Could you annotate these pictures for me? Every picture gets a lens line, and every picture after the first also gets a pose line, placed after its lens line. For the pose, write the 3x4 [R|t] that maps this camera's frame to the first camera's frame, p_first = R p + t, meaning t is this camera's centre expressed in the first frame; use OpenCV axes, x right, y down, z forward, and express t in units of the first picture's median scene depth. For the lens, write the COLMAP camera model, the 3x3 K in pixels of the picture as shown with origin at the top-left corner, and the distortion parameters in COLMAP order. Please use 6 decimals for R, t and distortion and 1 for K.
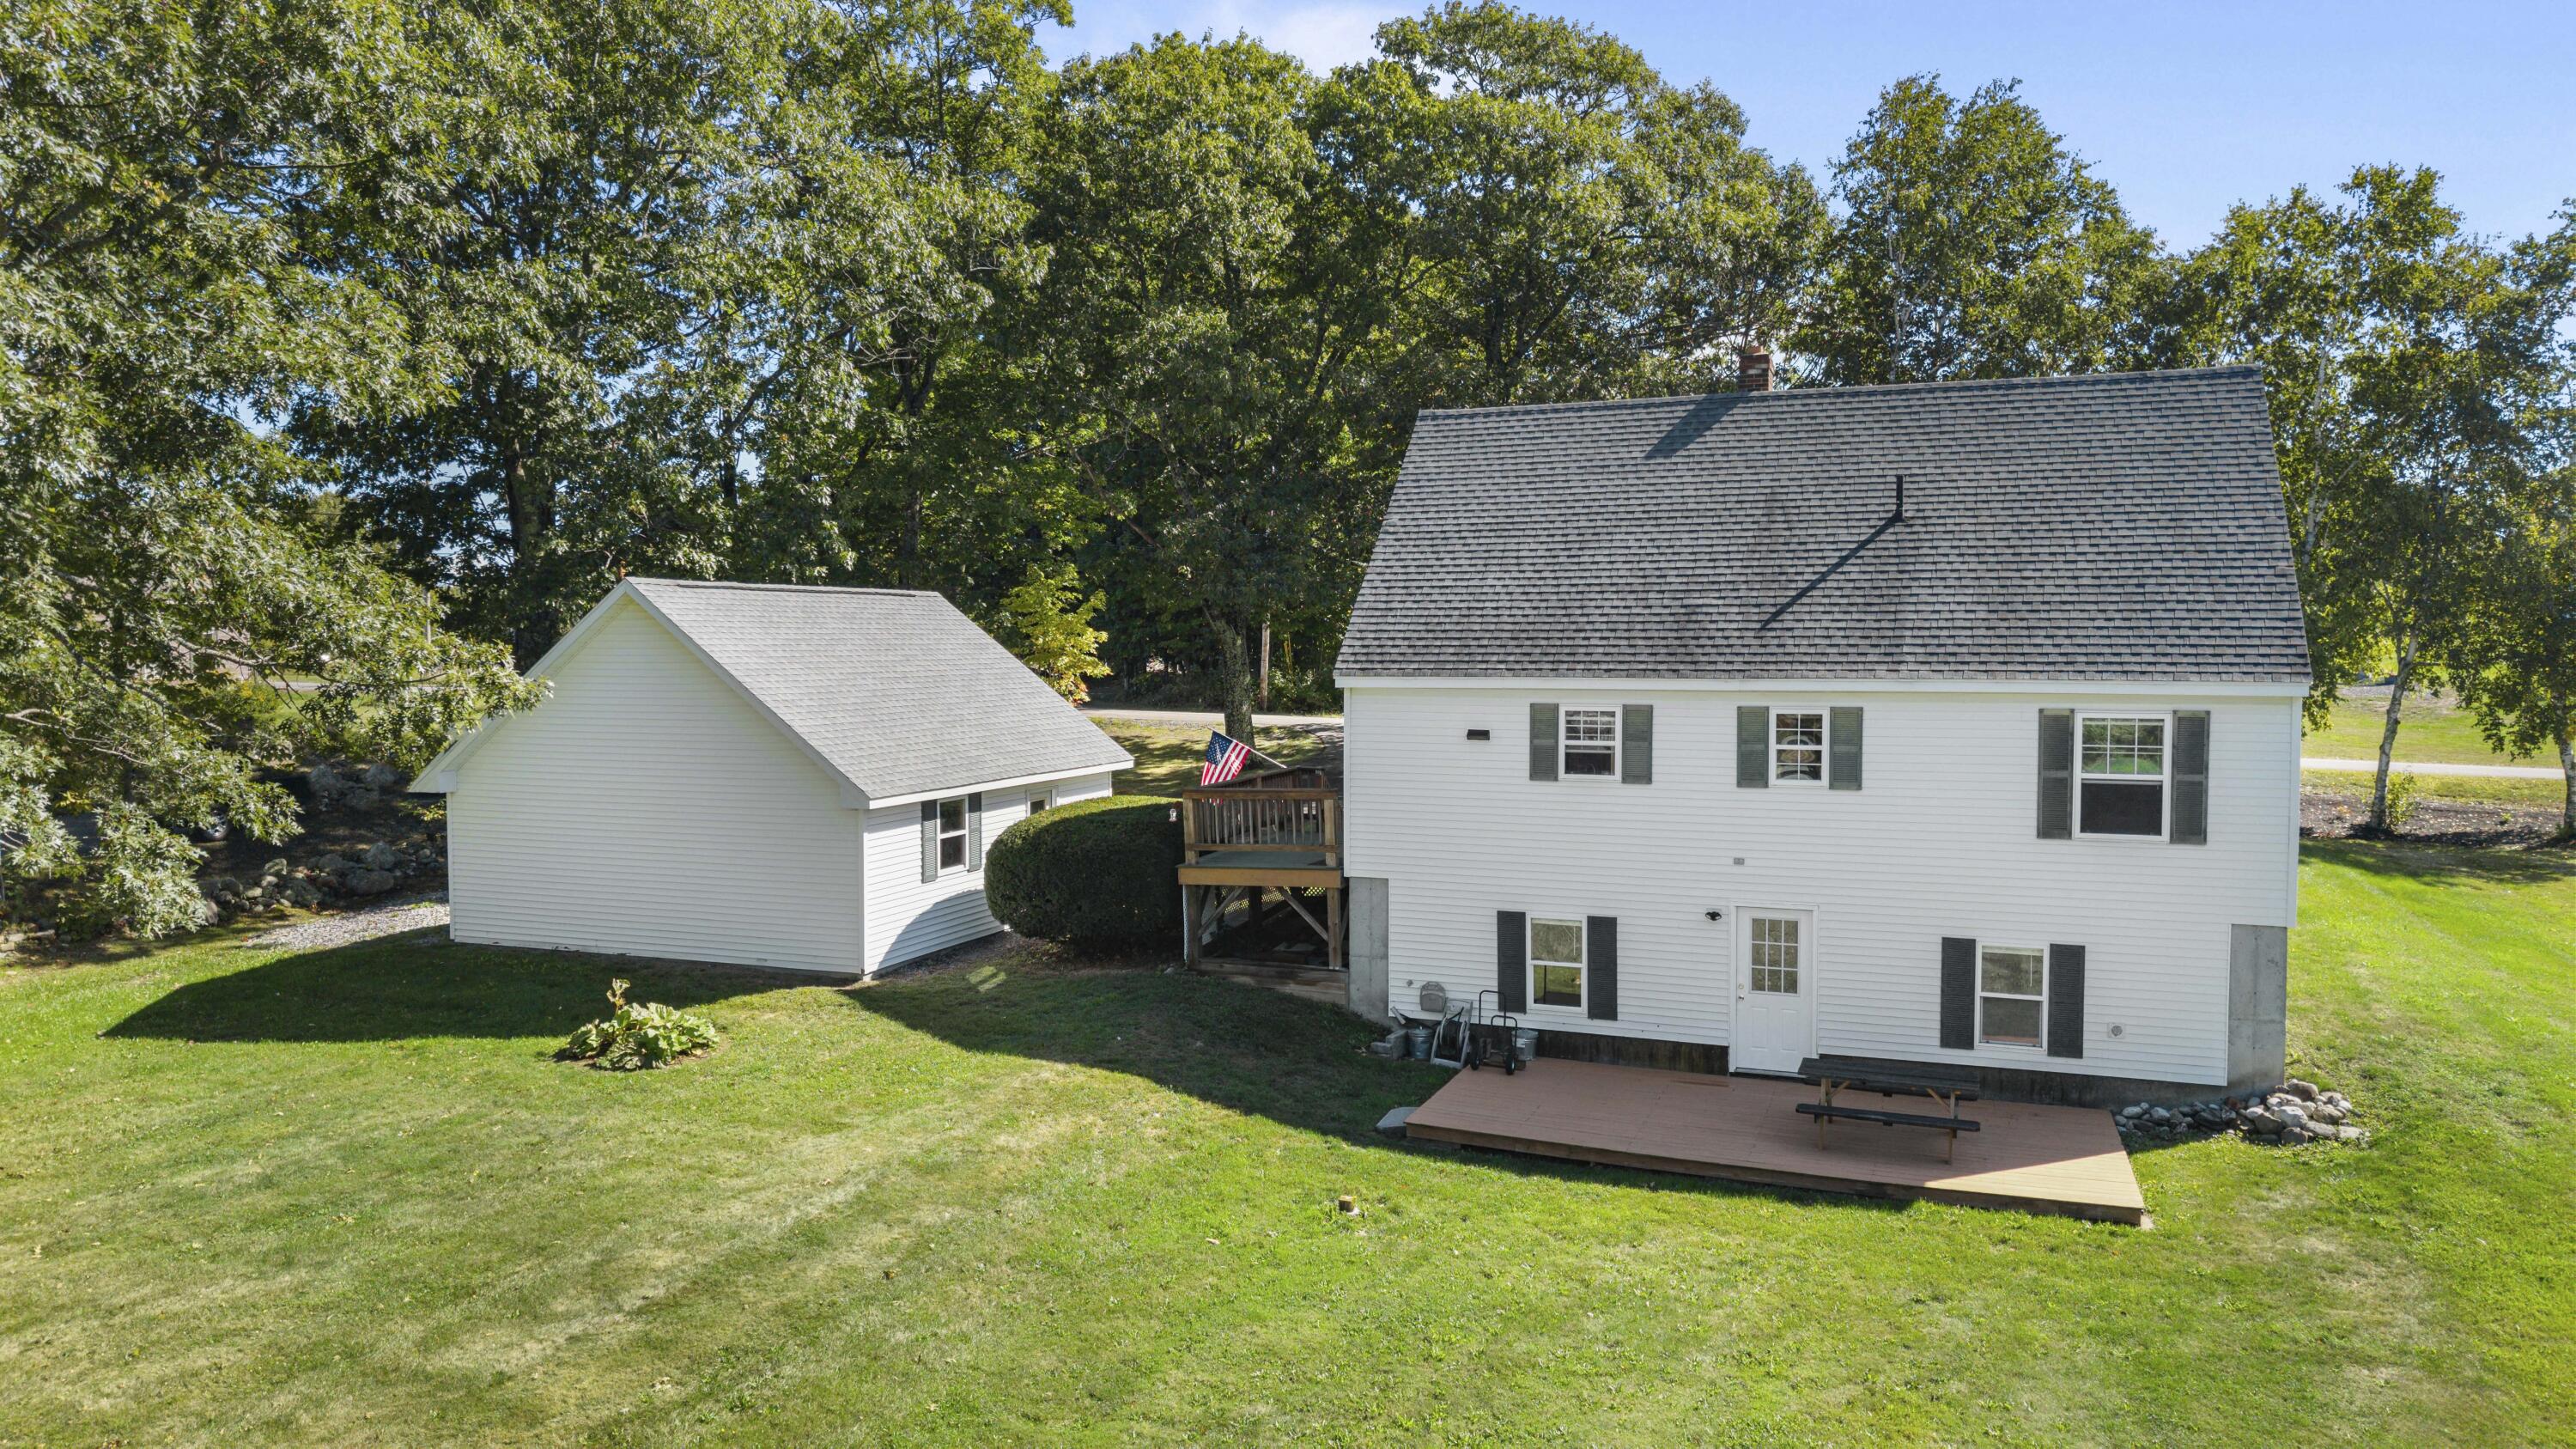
lens RADIAL K [[1663.7, 0, 1303.5], [0, 1663.7, 737.0], [0, 0, 1]] dist [0.045699, 0.000484]
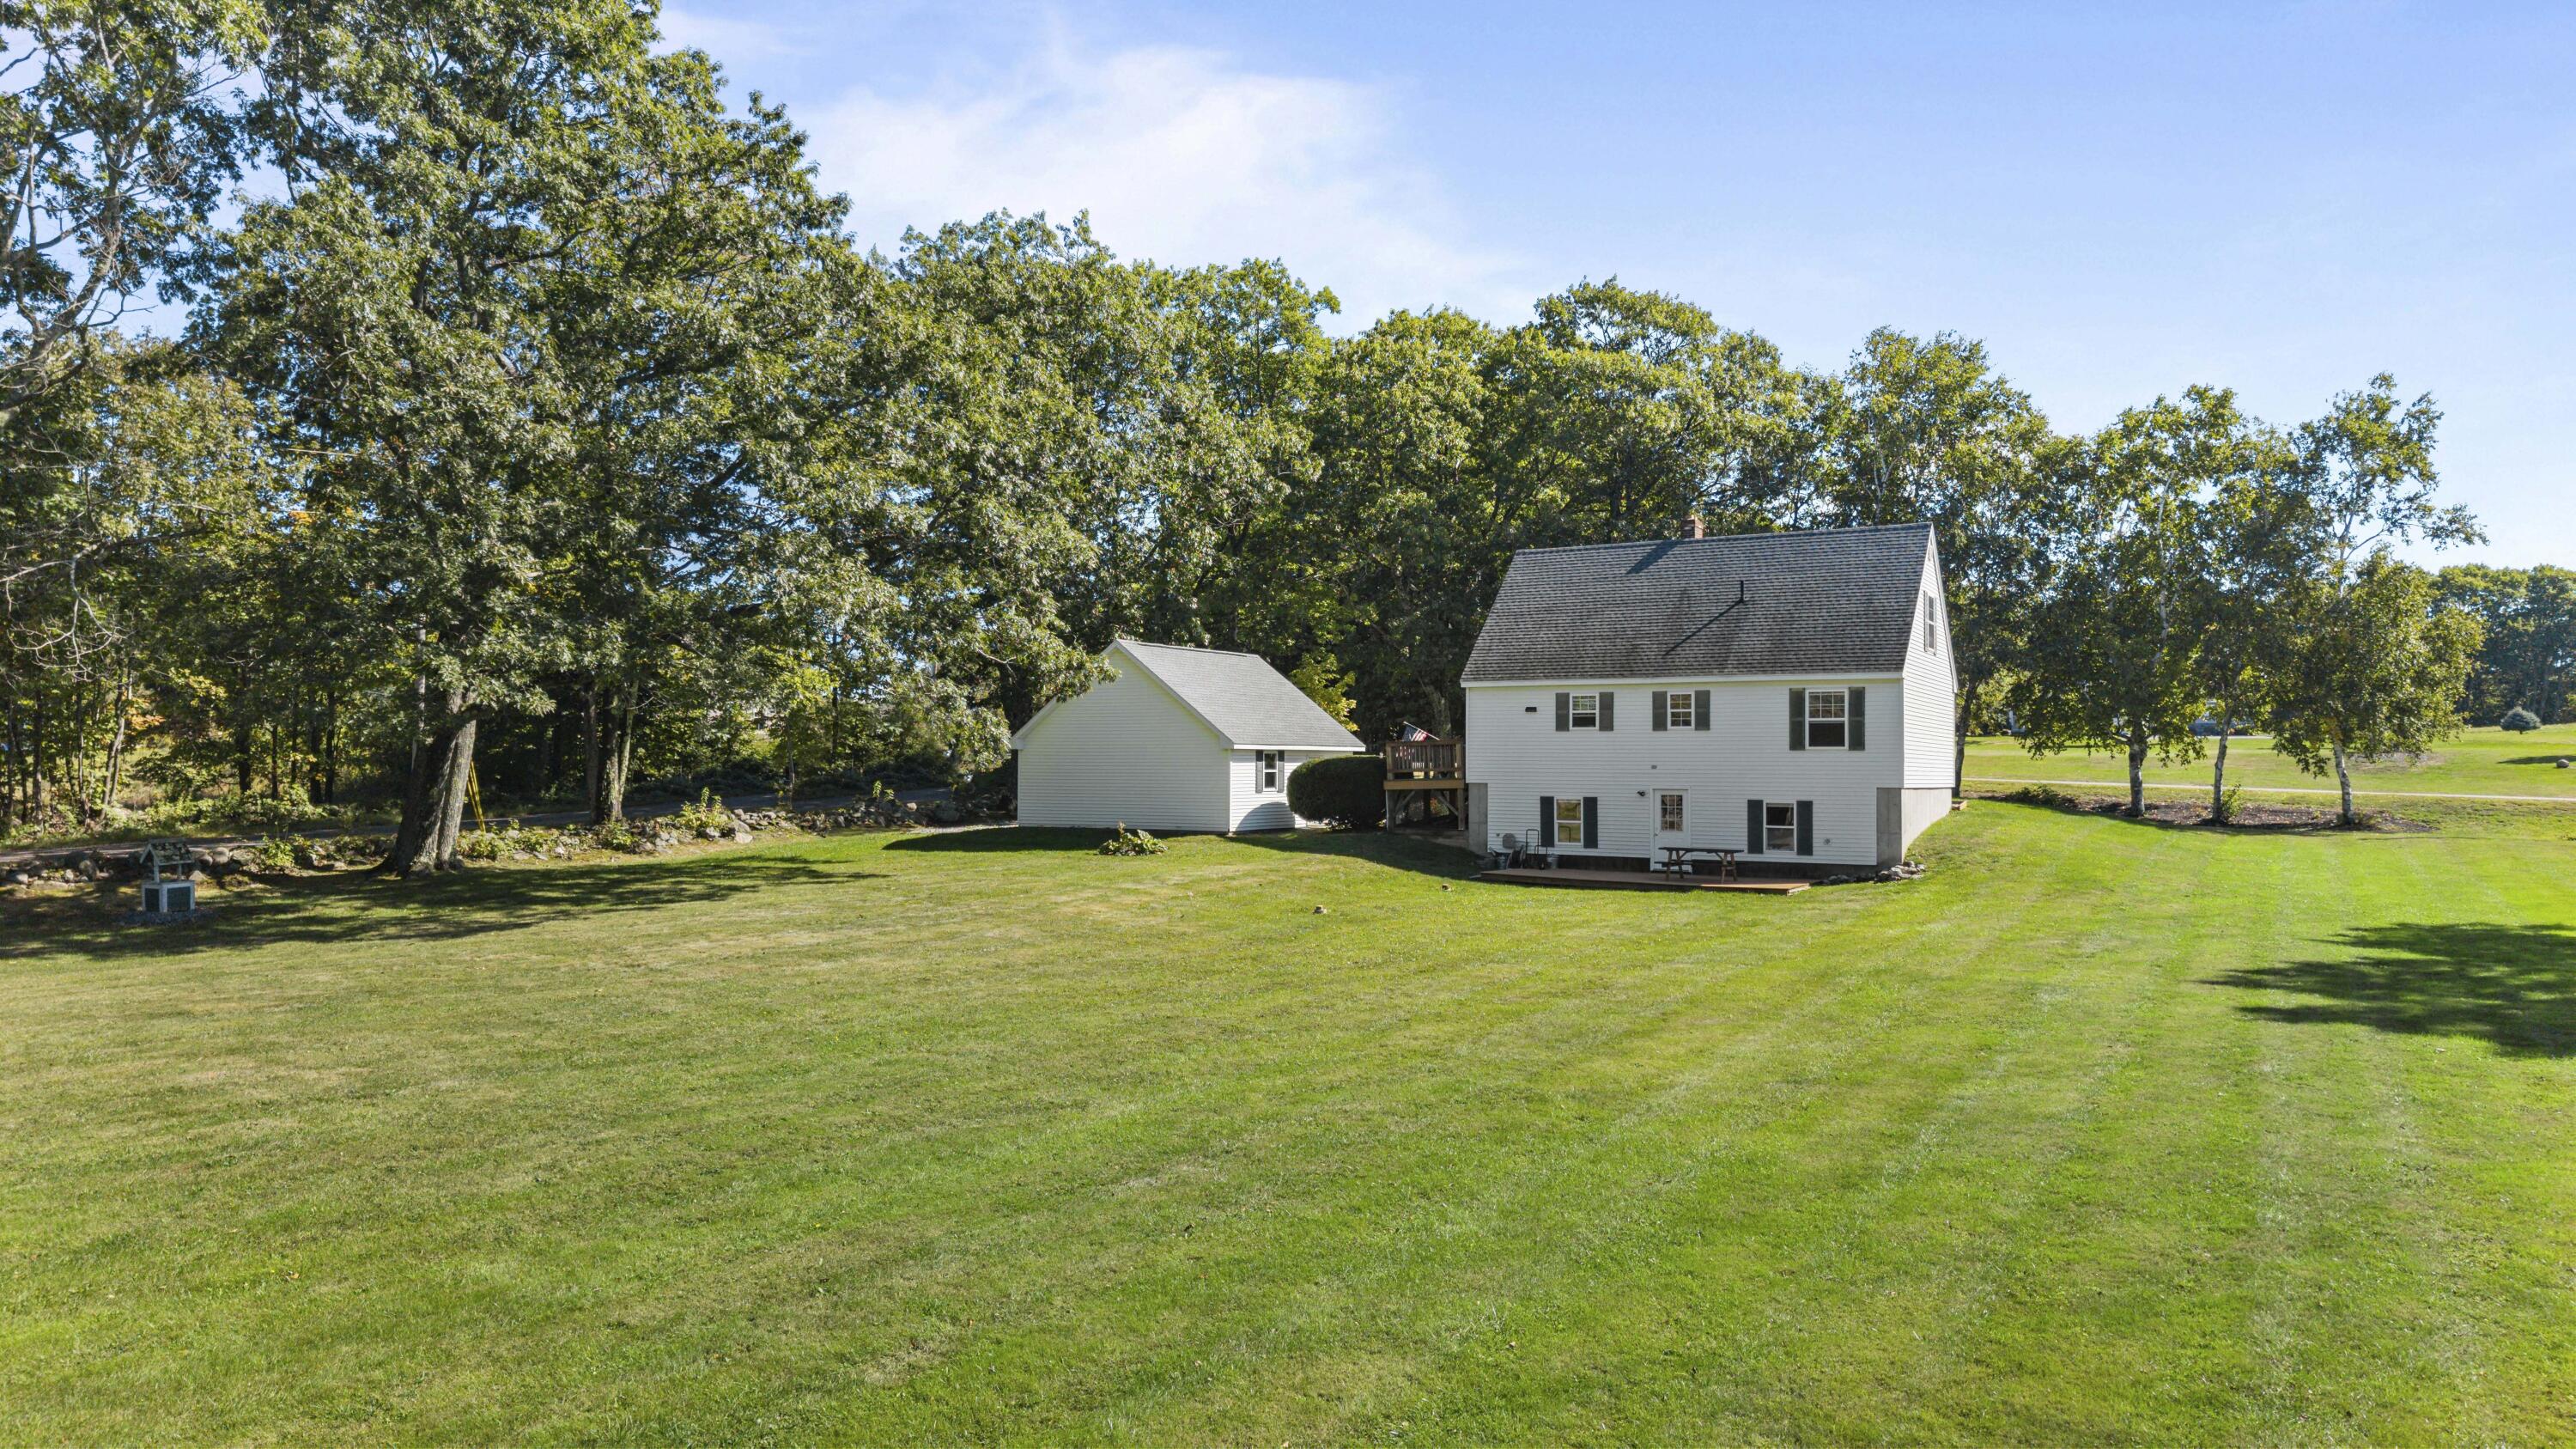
lens RADIAL K [[1663.7, 0, 1271.9], [0, 1663.7, 730.3], [0, 0, 1]] dist [0.045699, 0.000484]
pose [[0.985055, 0.002298, -0.172225, 0.125588], [-0.016076, 0.996773, -0.078649, 0.165210], [0.171489, 0.080243, 0.981913, -0.912795]]
